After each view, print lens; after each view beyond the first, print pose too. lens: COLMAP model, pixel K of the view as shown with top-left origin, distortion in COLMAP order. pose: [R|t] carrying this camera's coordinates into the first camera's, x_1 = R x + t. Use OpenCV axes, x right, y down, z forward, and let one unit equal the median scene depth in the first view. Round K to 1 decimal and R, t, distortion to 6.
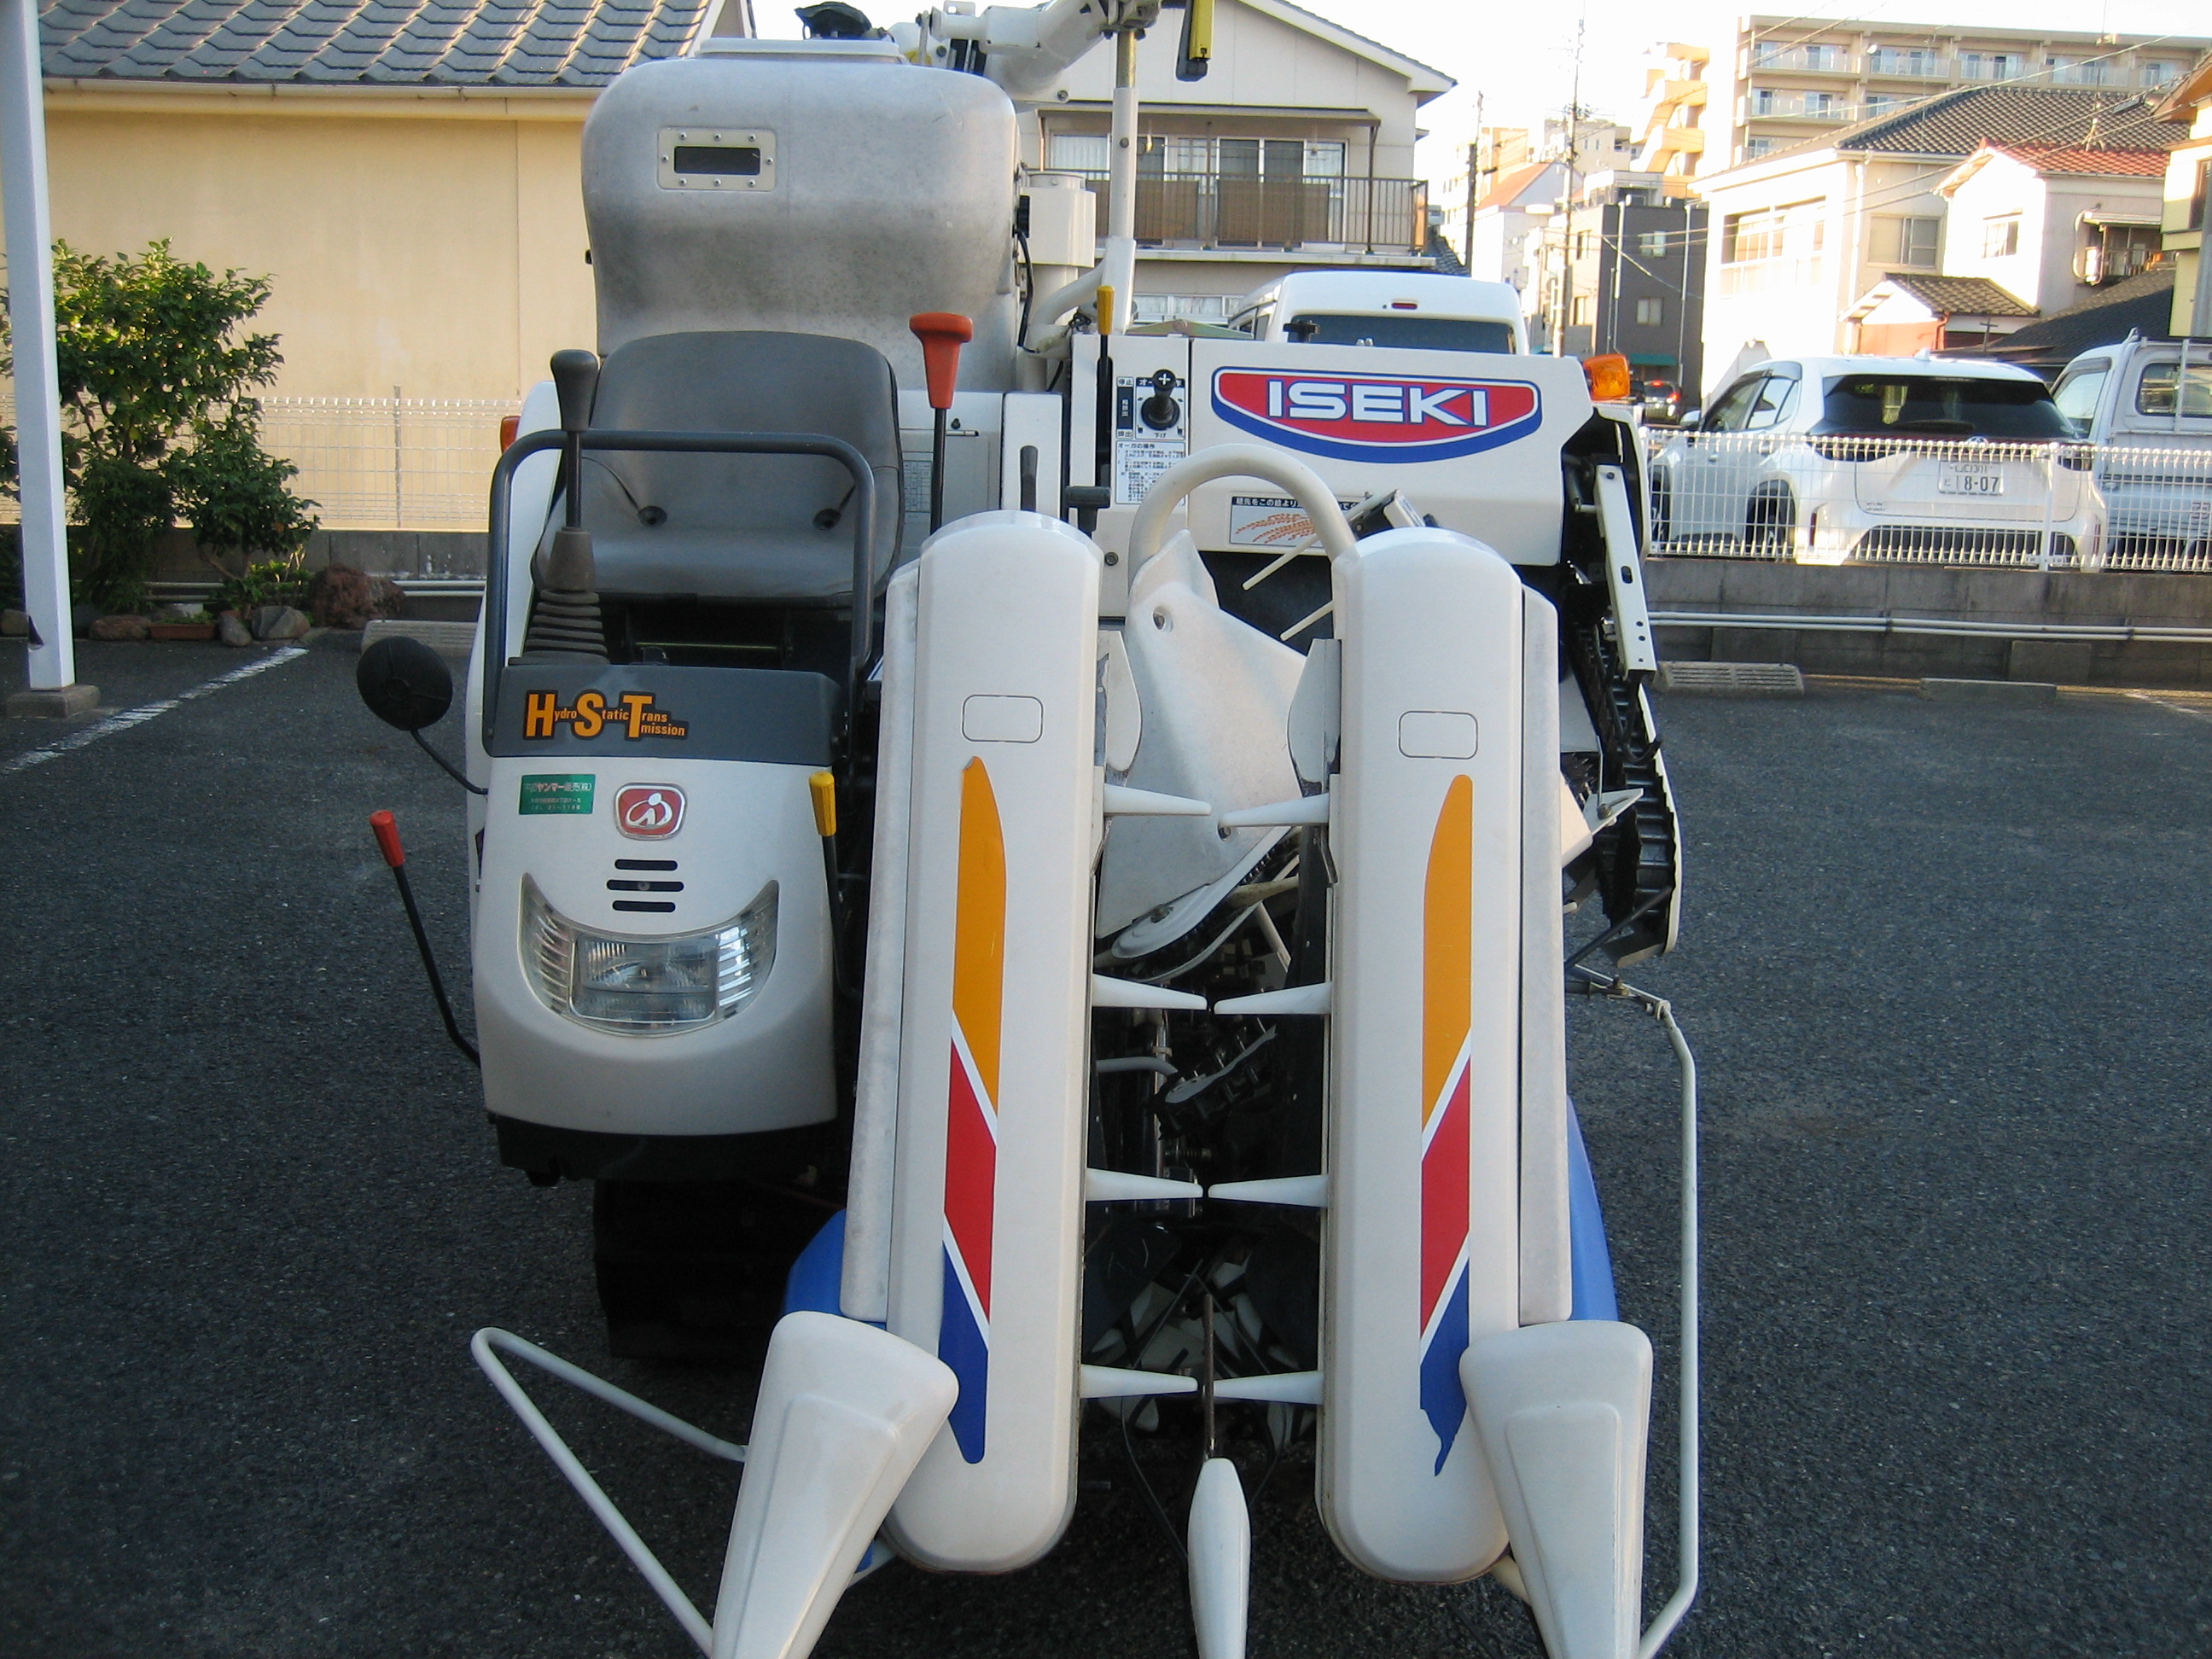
lens RADIAL K [[2292.0, 0, 1131.3], [0, 2292.0, 832.2], [0, 0, 1]] dist [-0.154774, 0.194283]
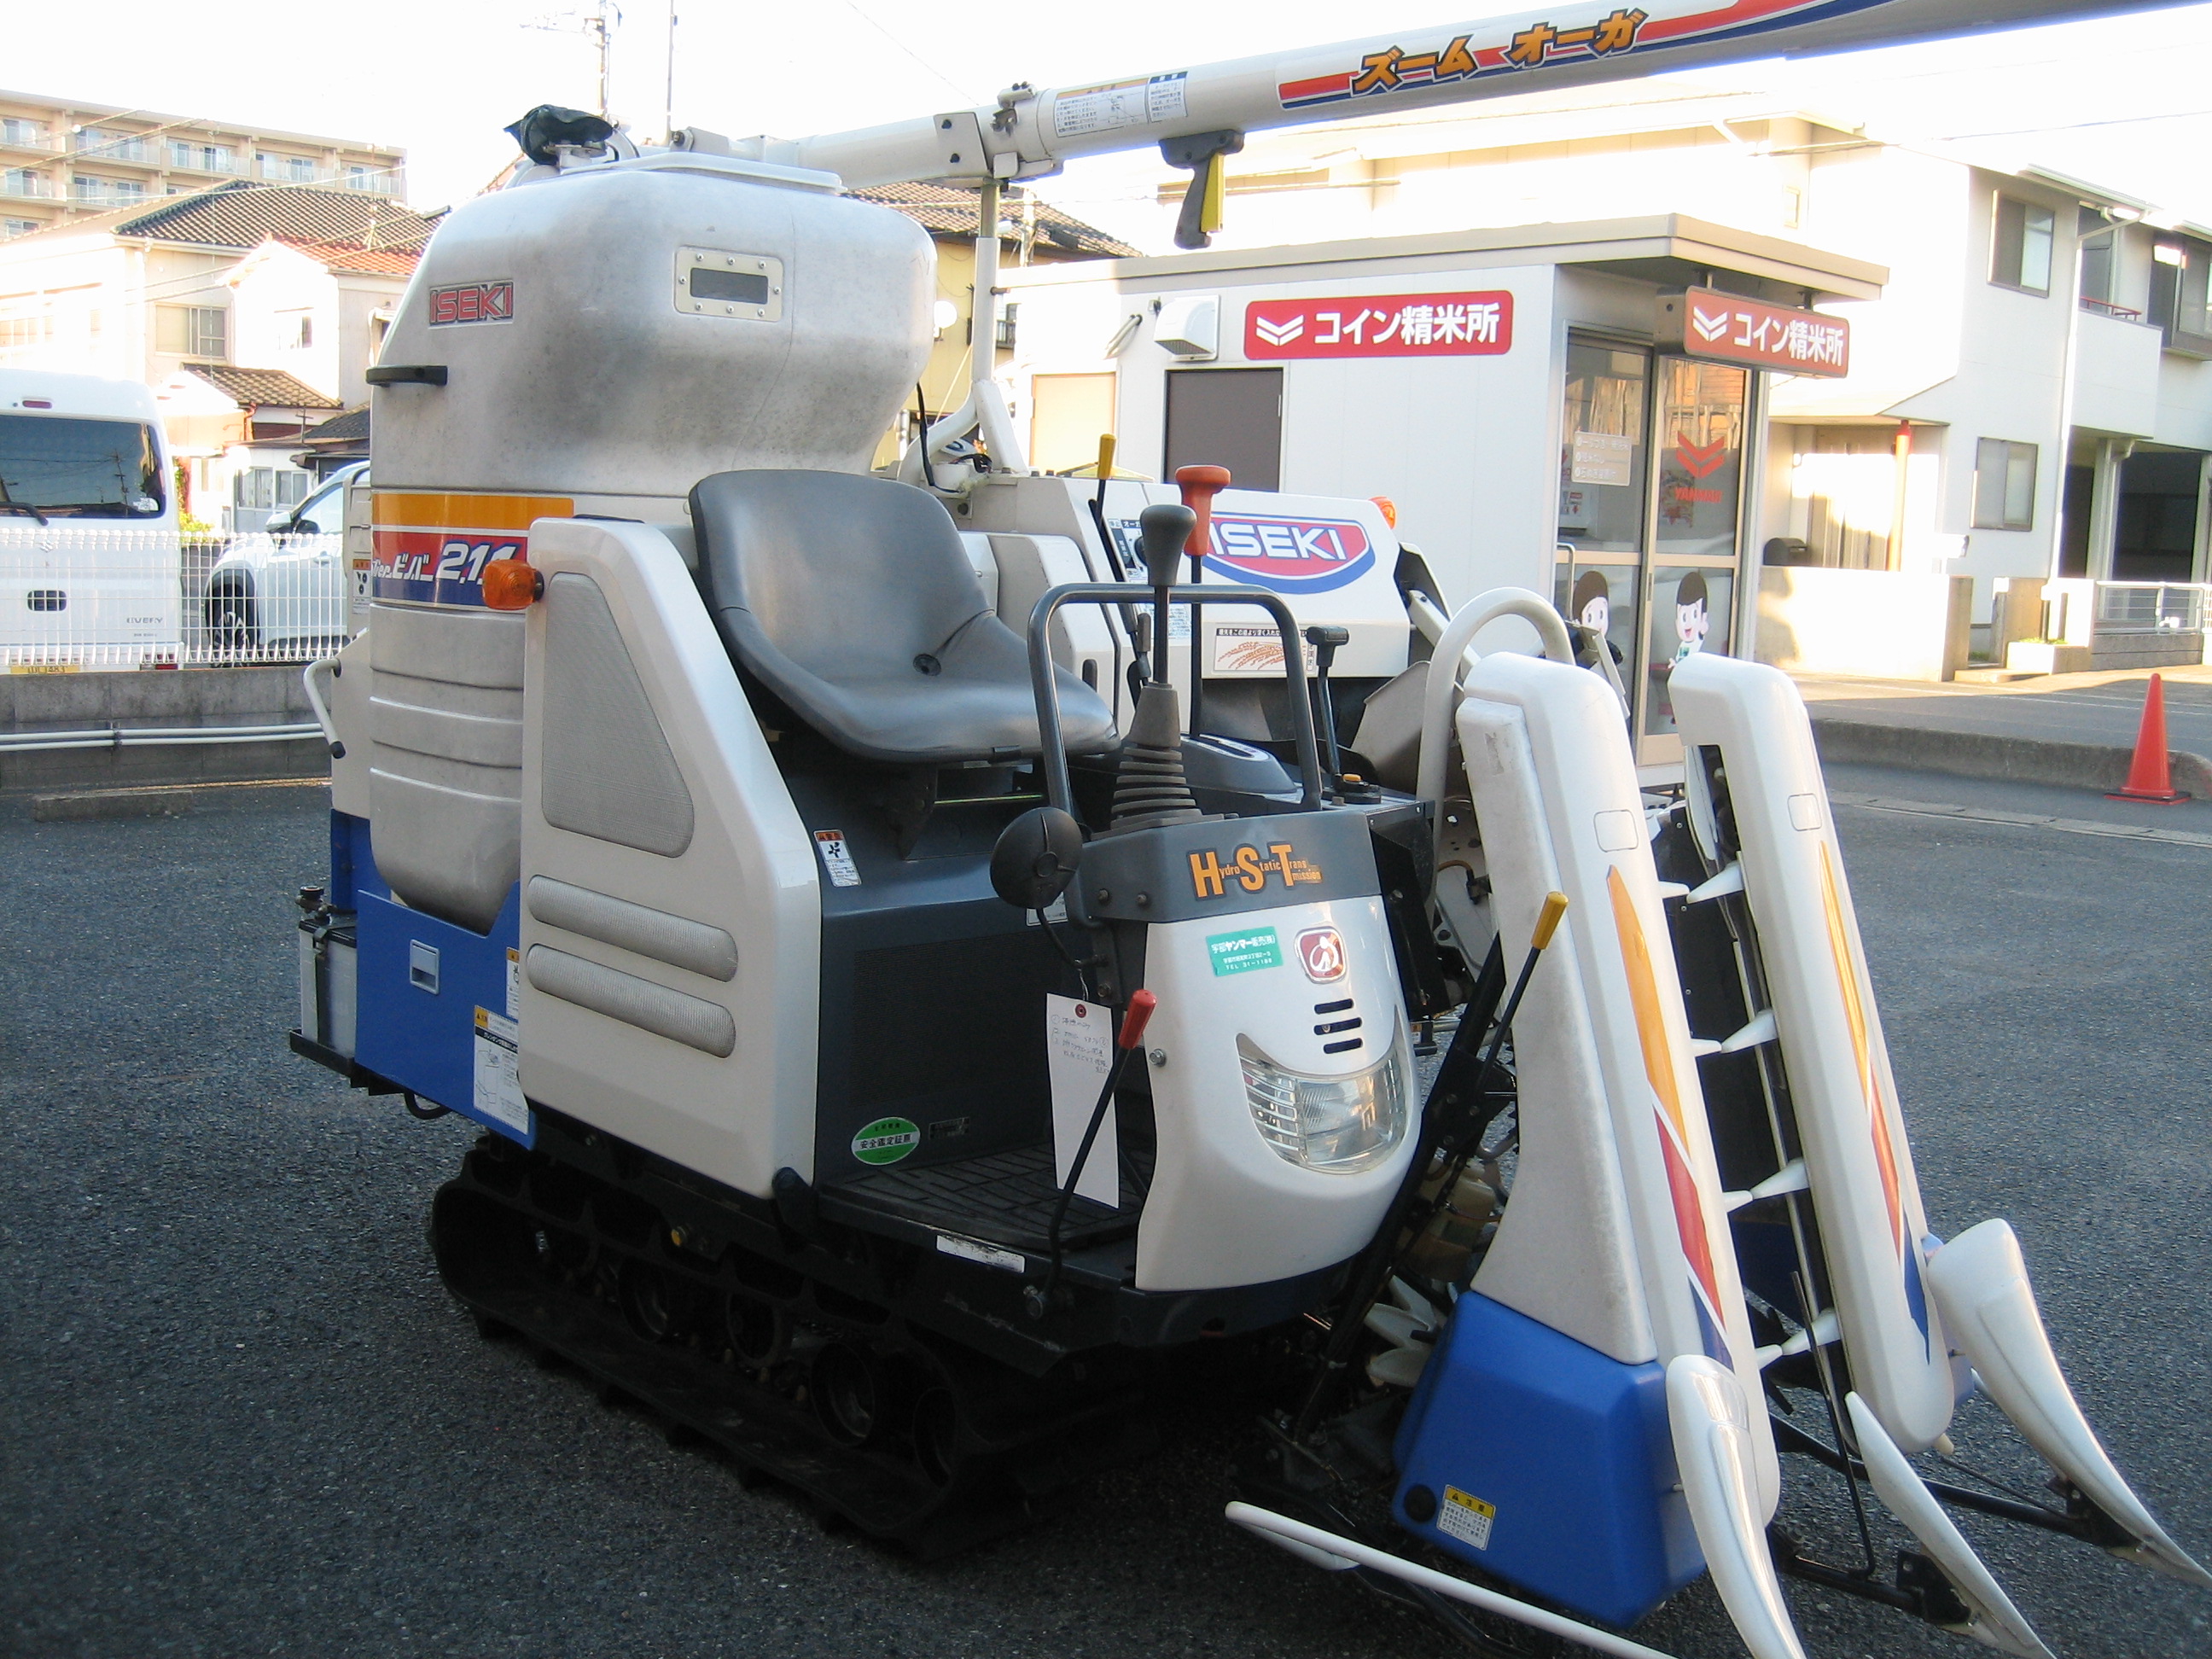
lens RADIAL K [[2292.0, 0, 1131.3], [0, 2292.0, 832.2], [0, 0, 1]] dist [-0.154774, 0.194283]
pose [[0.730812, -0.094090, 0.676062, -0.716103], [0.119735, 0.992767, 0.008735, -0.061749], [-0.671994, 0.074565, 0.736793, 0.214810]]
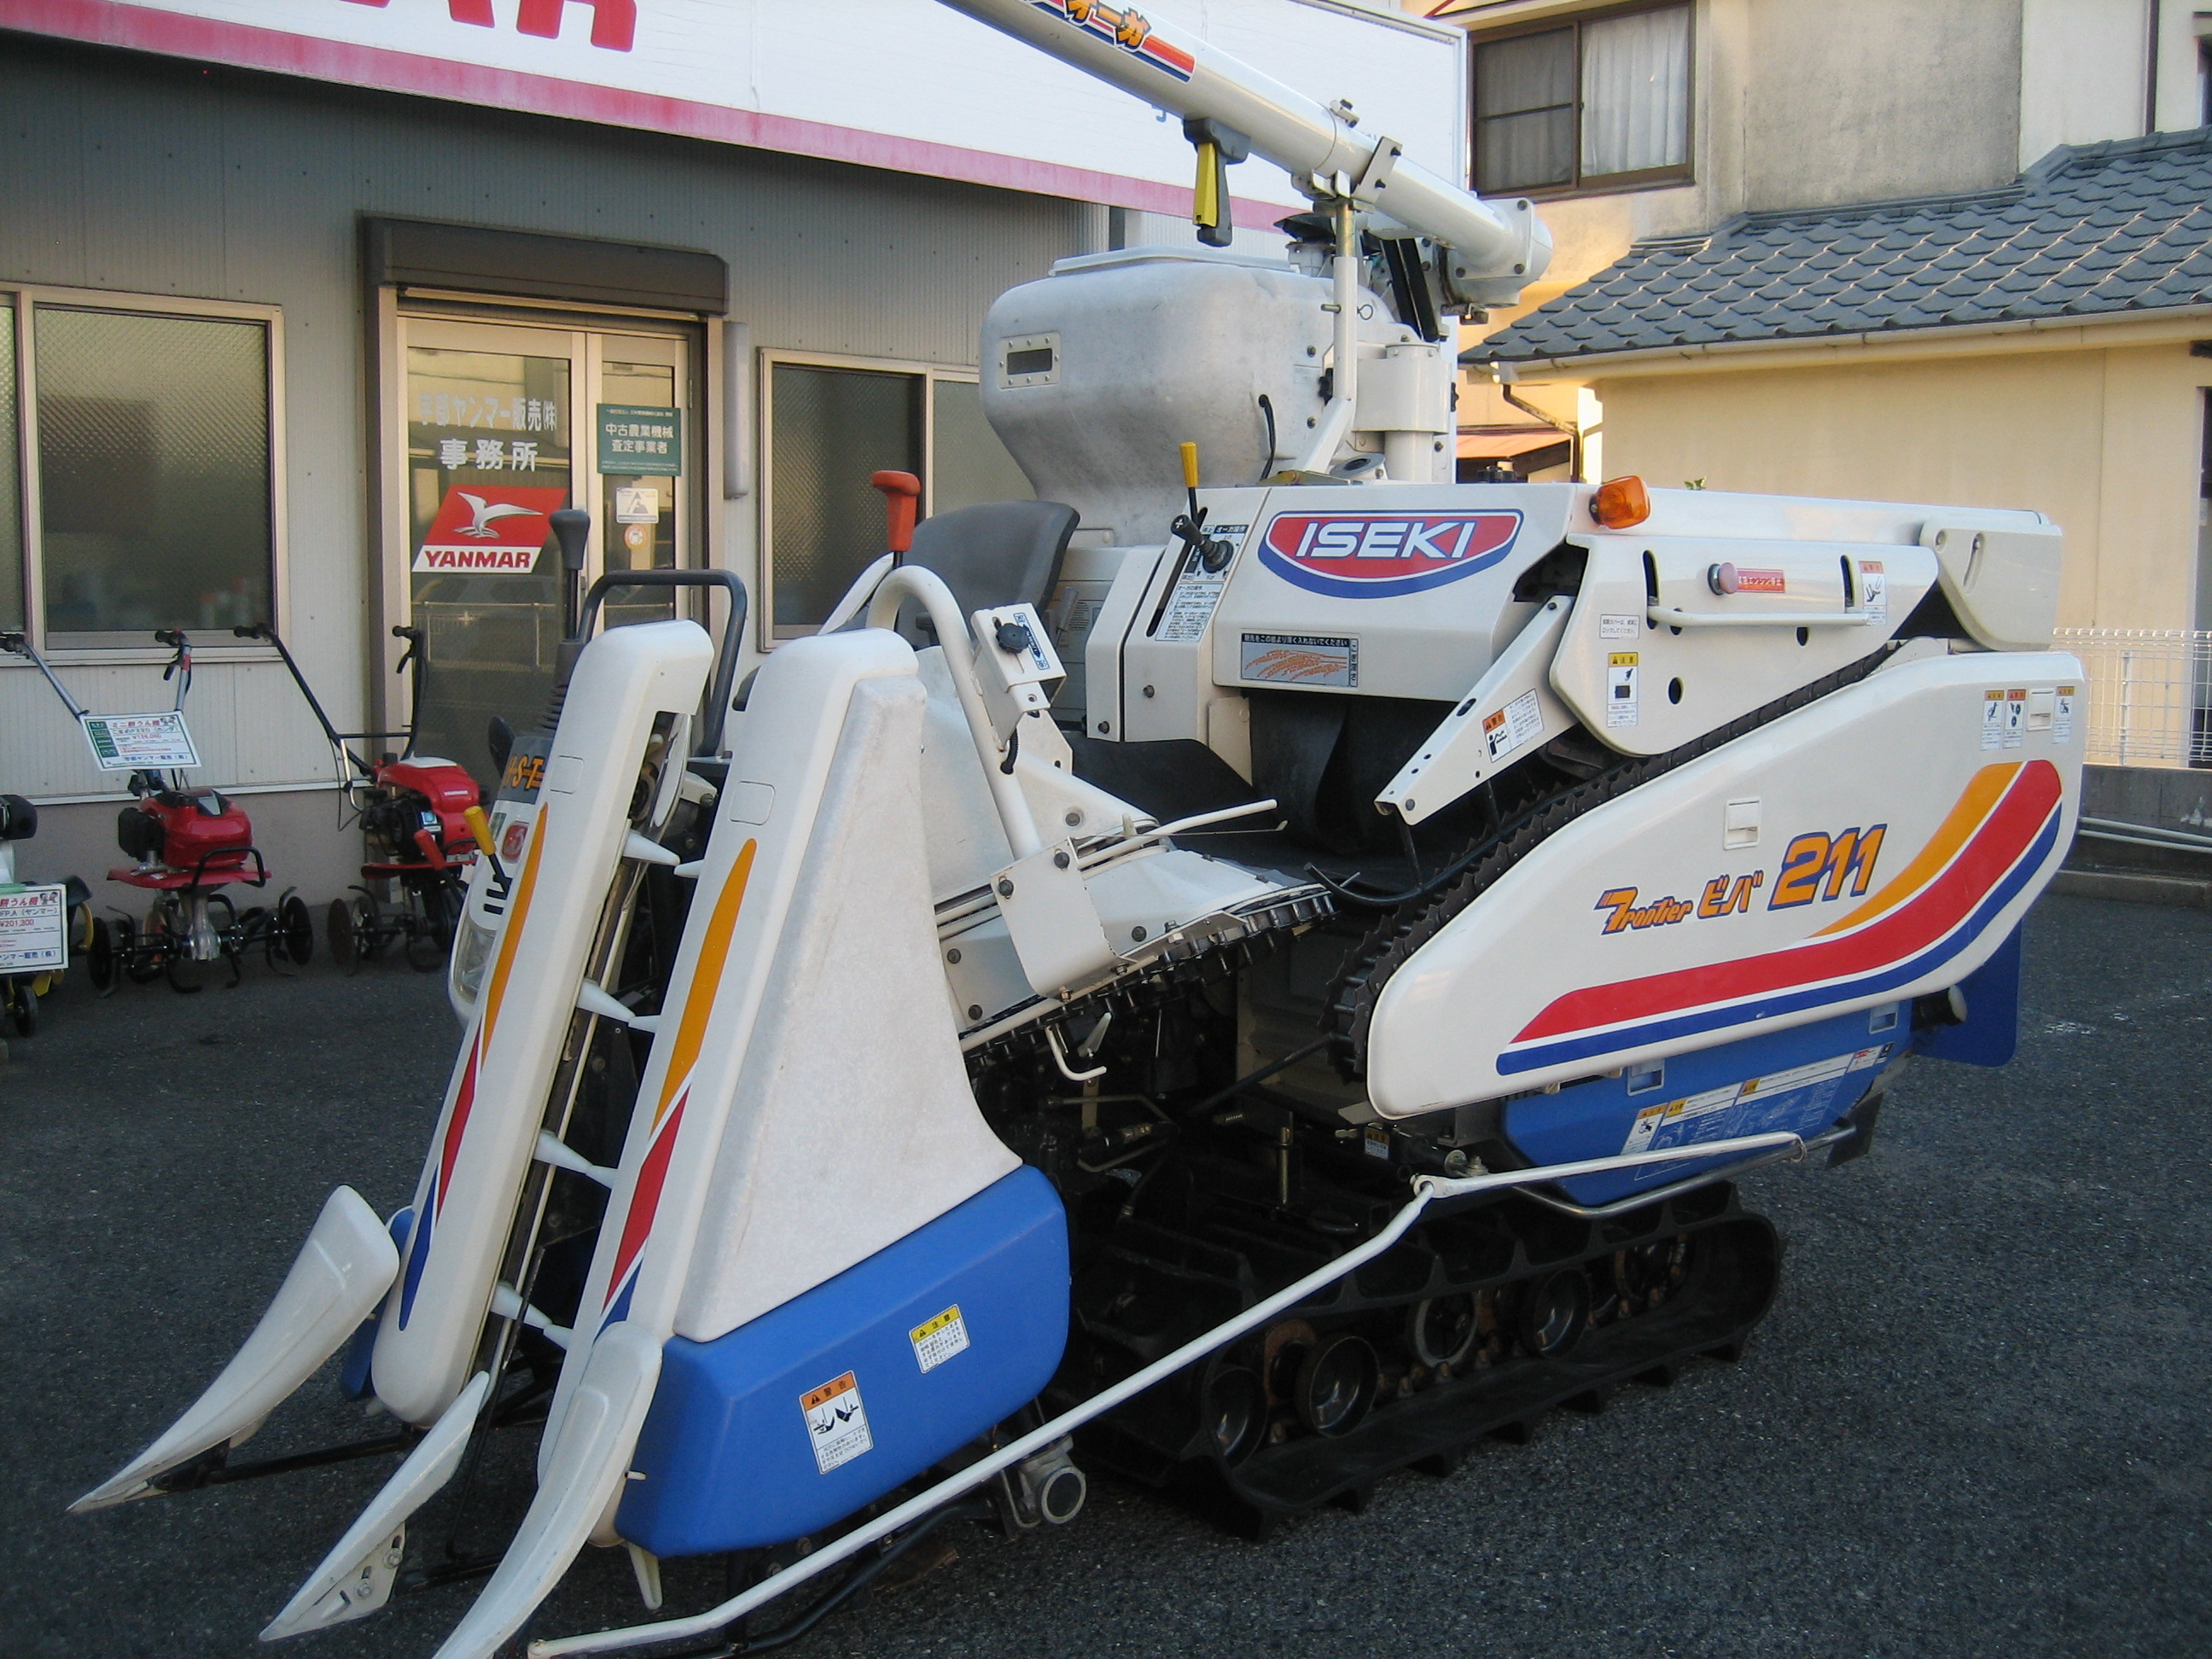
lens RADIAL K [[2292.0, 0, 1131.3], [0, 2292.0, 832.2], [0, 0, 1]] dist [-0.154774, 0.194283]
pose [[0.657114, 0.054937, -0.751786, 0.772456], [-0.139471, 0.988981, -0.049637, 0.001316], [0.740776, 0.137470, 0.657536, 0.280102]]
